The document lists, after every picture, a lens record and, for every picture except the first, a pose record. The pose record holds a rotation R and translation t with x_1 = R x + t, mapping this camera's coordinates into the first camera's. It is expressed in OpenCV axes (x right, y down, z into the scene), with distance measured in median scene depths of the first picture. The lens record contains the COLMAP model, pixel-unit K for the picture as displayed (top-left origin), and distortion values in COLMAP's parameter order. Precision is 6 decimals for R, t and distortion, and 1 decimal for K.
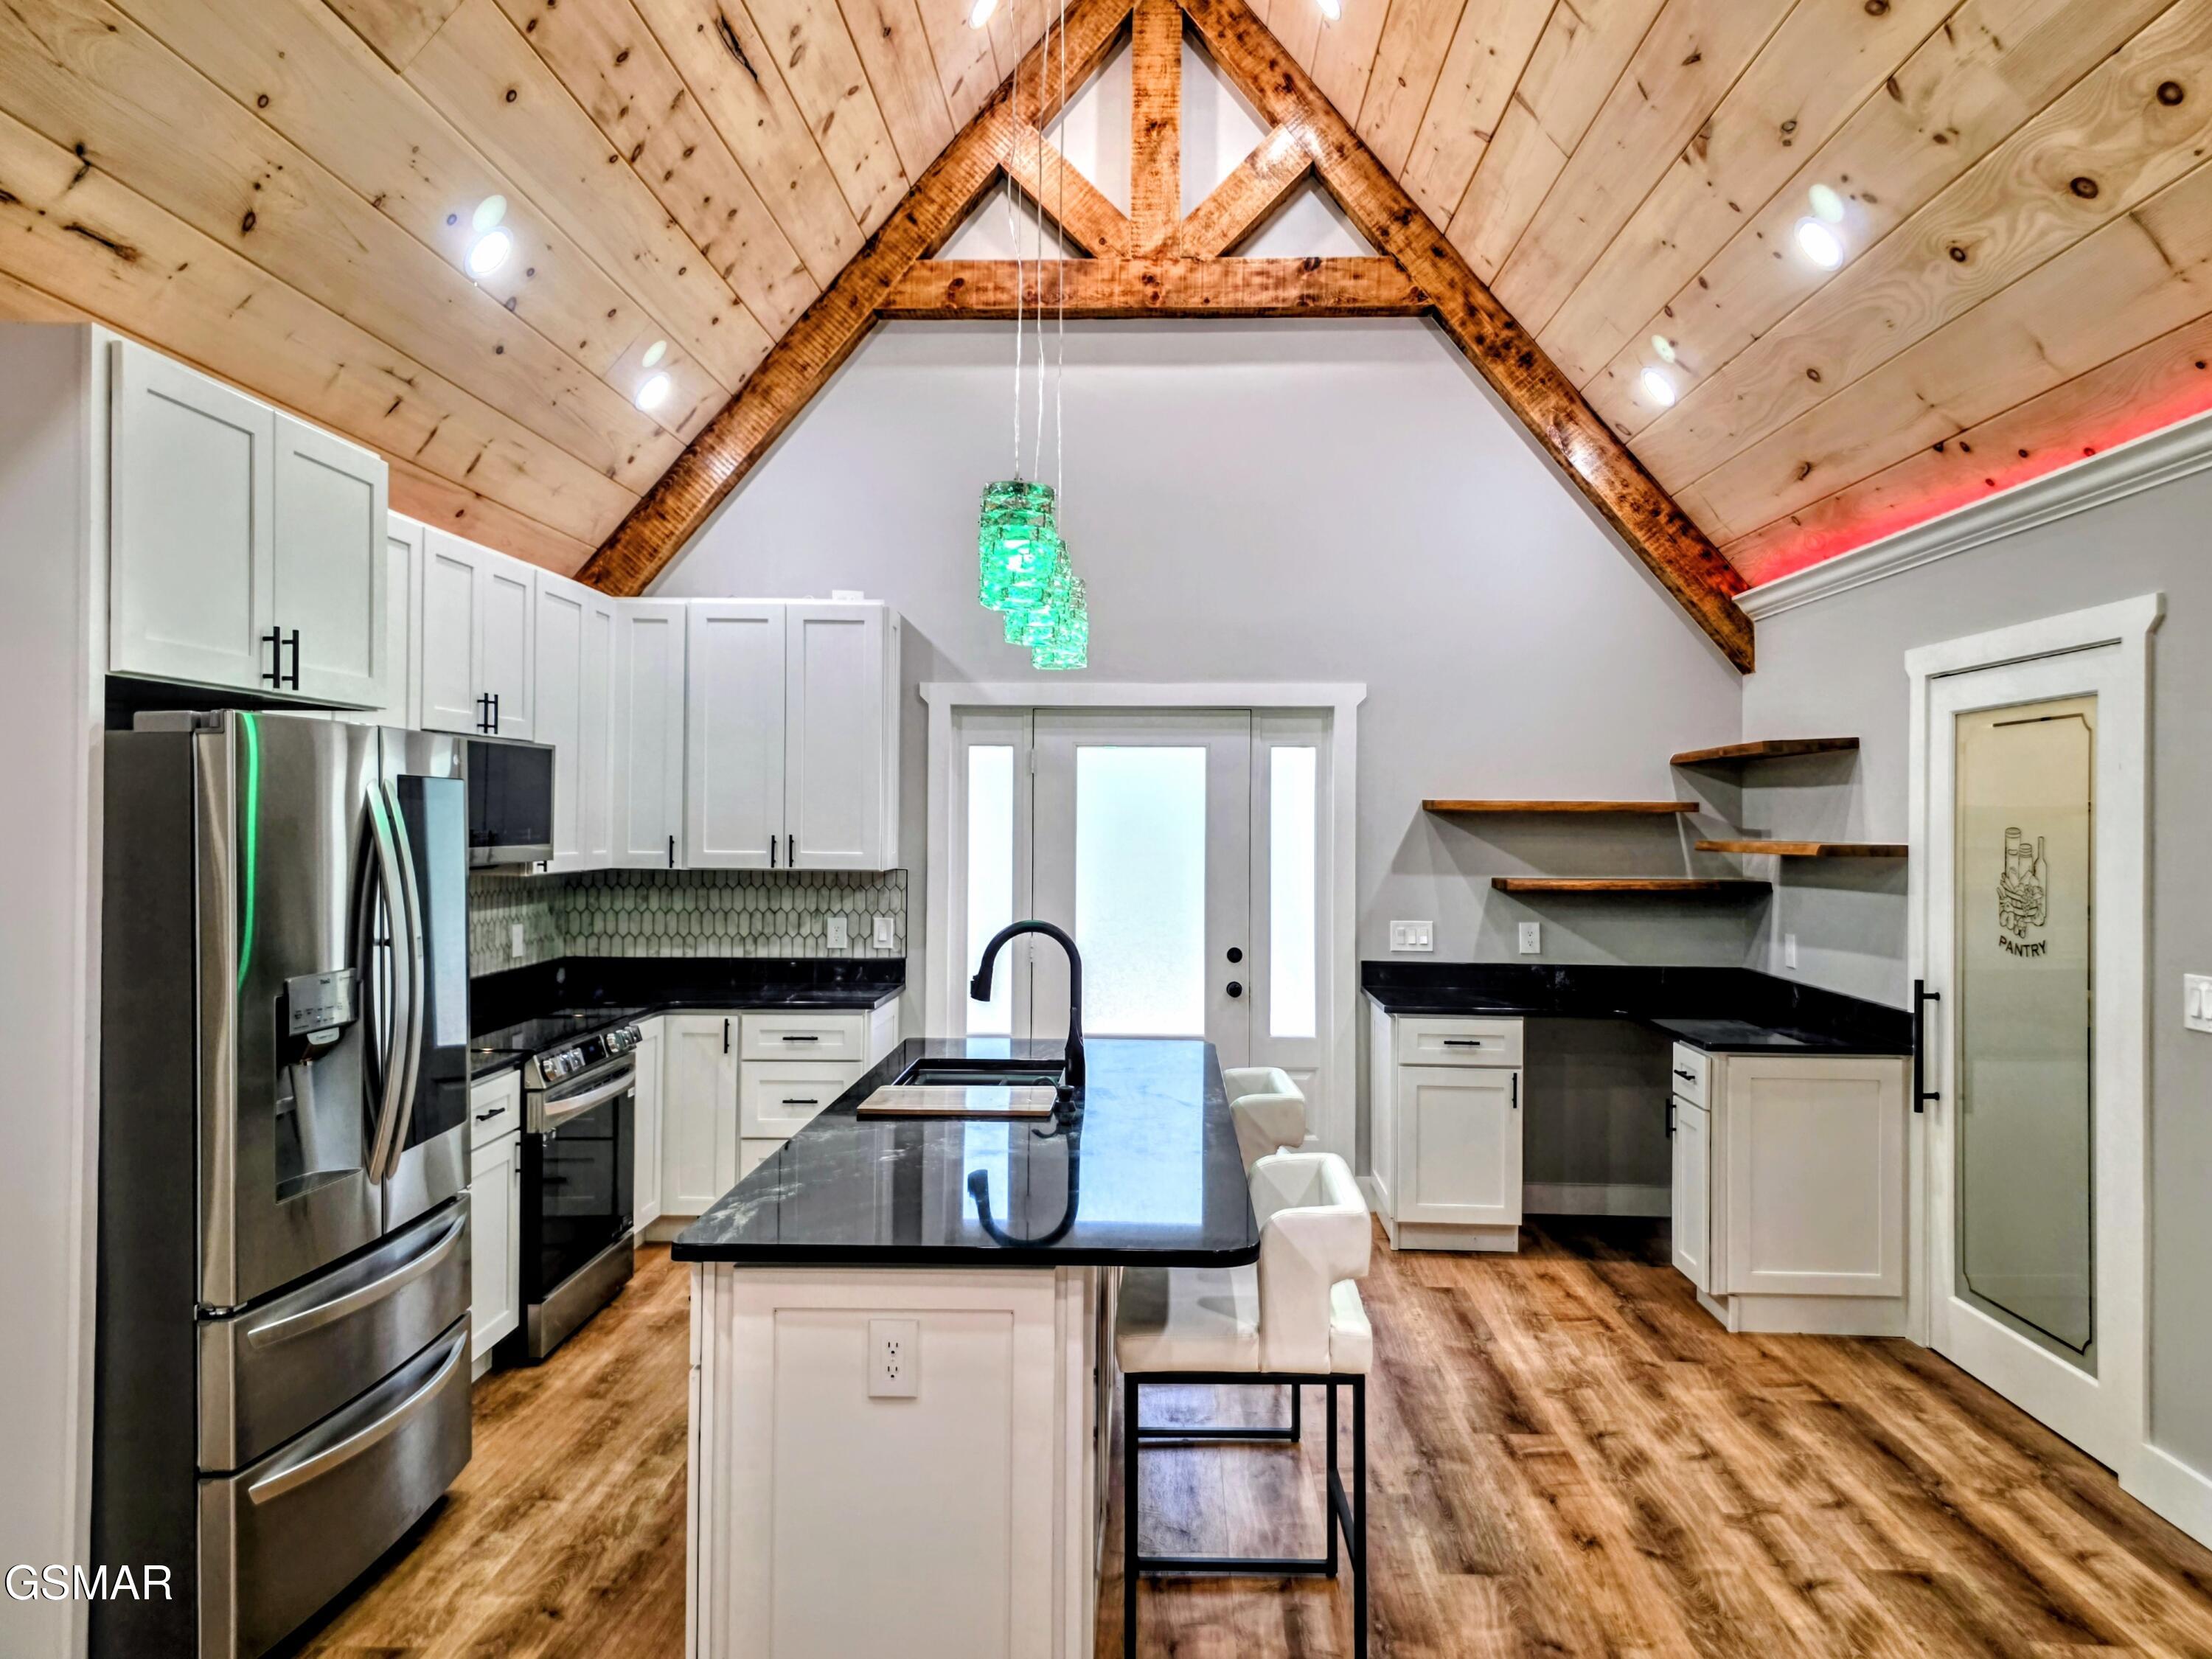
lens RADIAL K [[1497.5, 0, 1122.1], [0, 1497.5, 843.8], [0, 0, 1]] dist [0.033949, -0.017440]
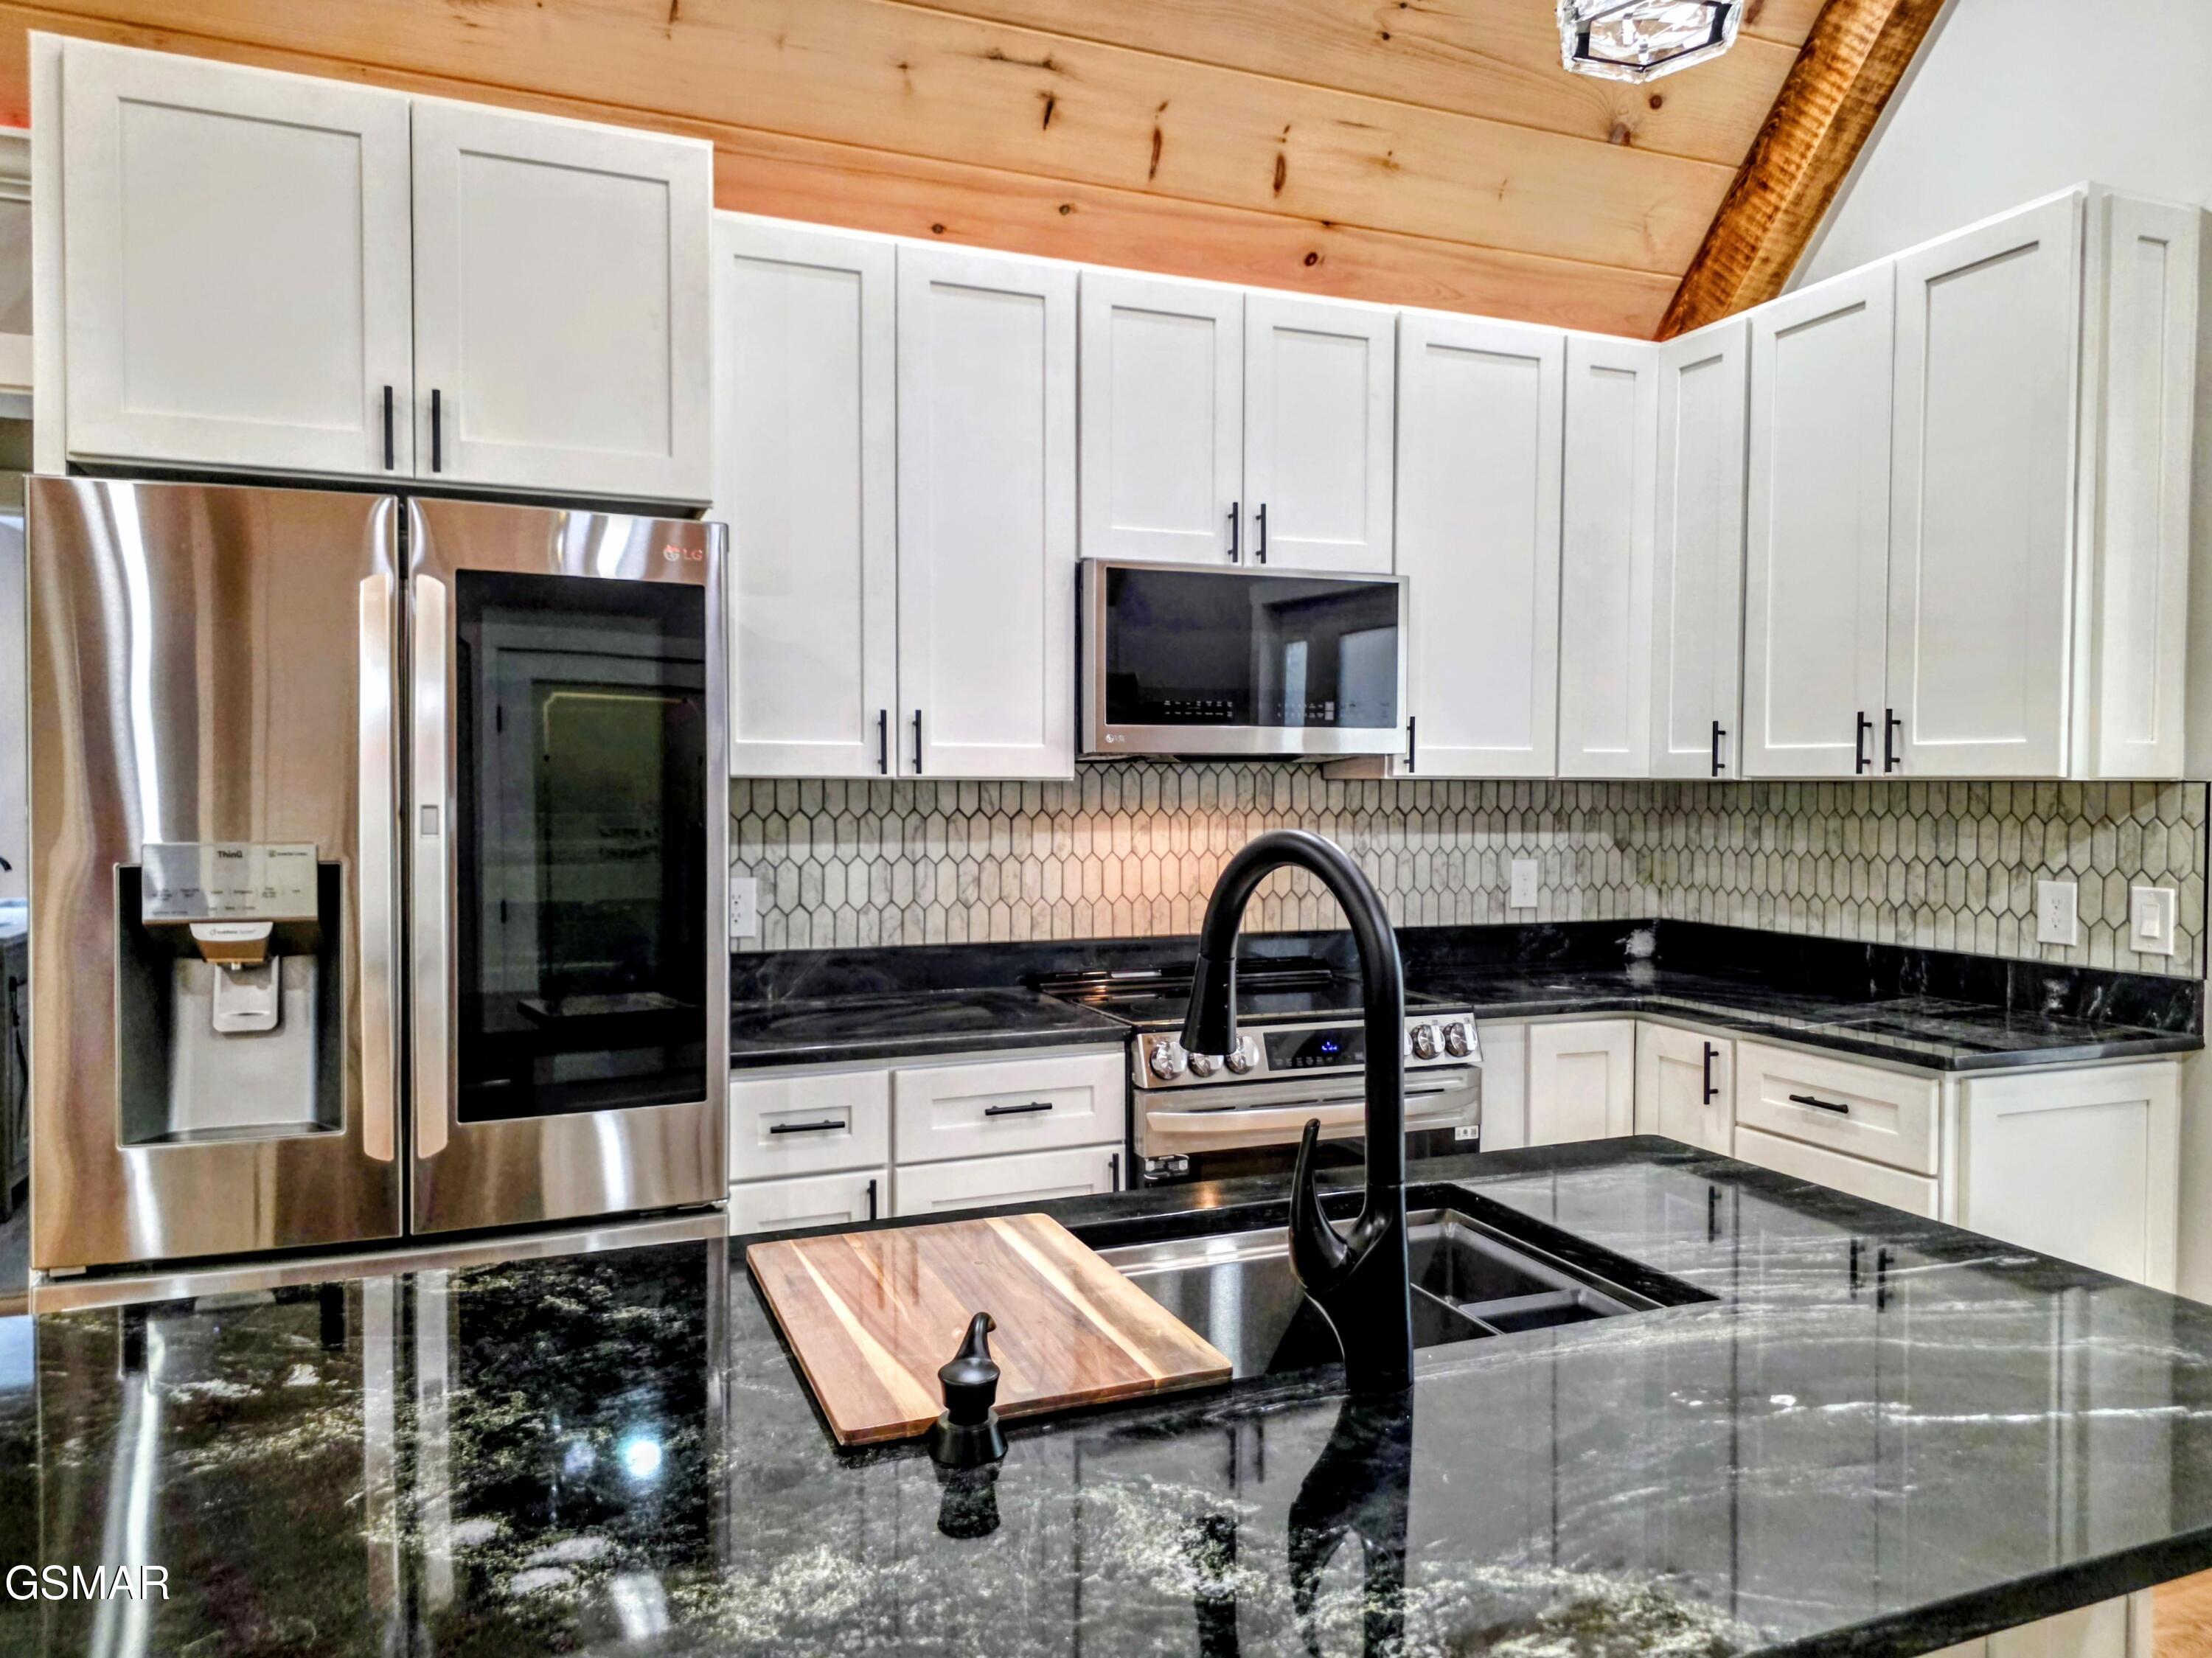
lens RADIAL K [[1501.4, 0, 1126.7], [0, 1501.4, 822.8], [0, 0, 1]] dist [0.042197, -0.025853]
pose [[0.408385, 0.017016, -0.912651, 0.141724], [-0.015301, 0.999813, 0.011795, 0.029746], [0.912681, 0.009148, 0.408569, 0.528573]]
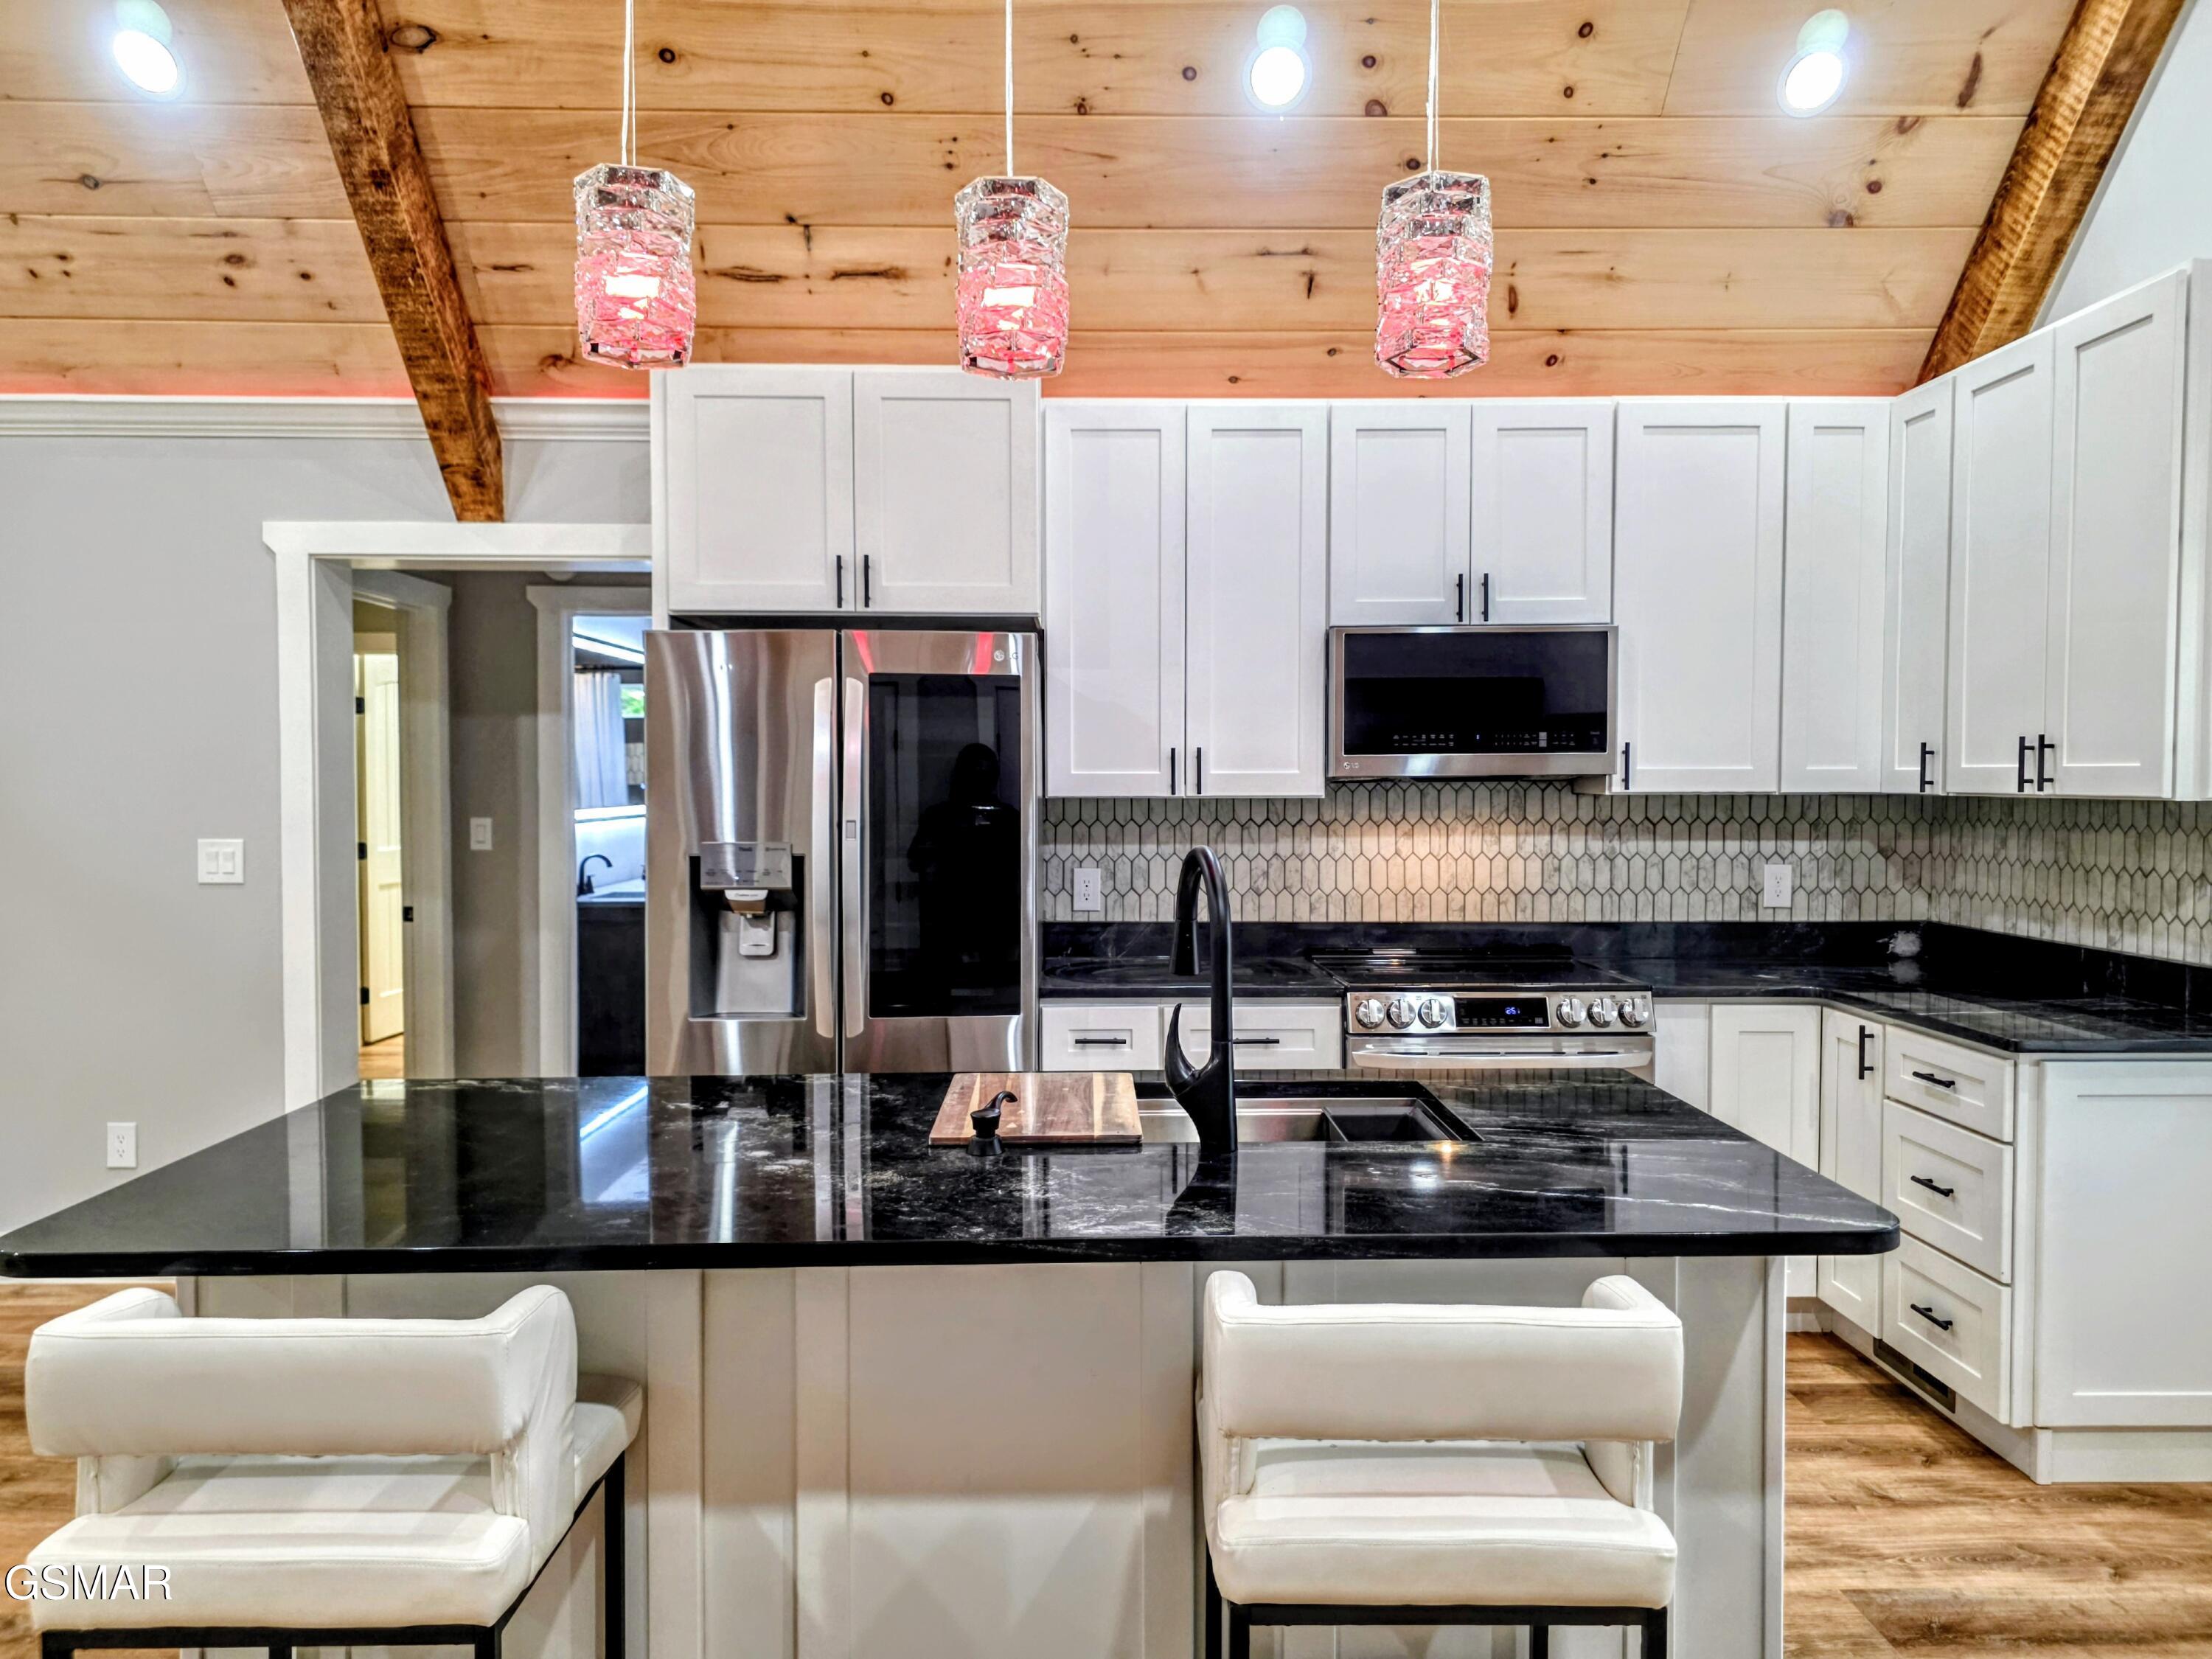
lens RADIAL K [[1476.5, 0, 1110.7], [0, 1476.5, 838.8], [0, 0, 1]] dist [0.019759, -0.005638]
pose [[0.052179, 0.032602, -0.998105, 0.315198], [-0.014324, 0.999389, 0.031895, 0.020126], [0.998535, 0.012632, 0.052614, 0.592673]]
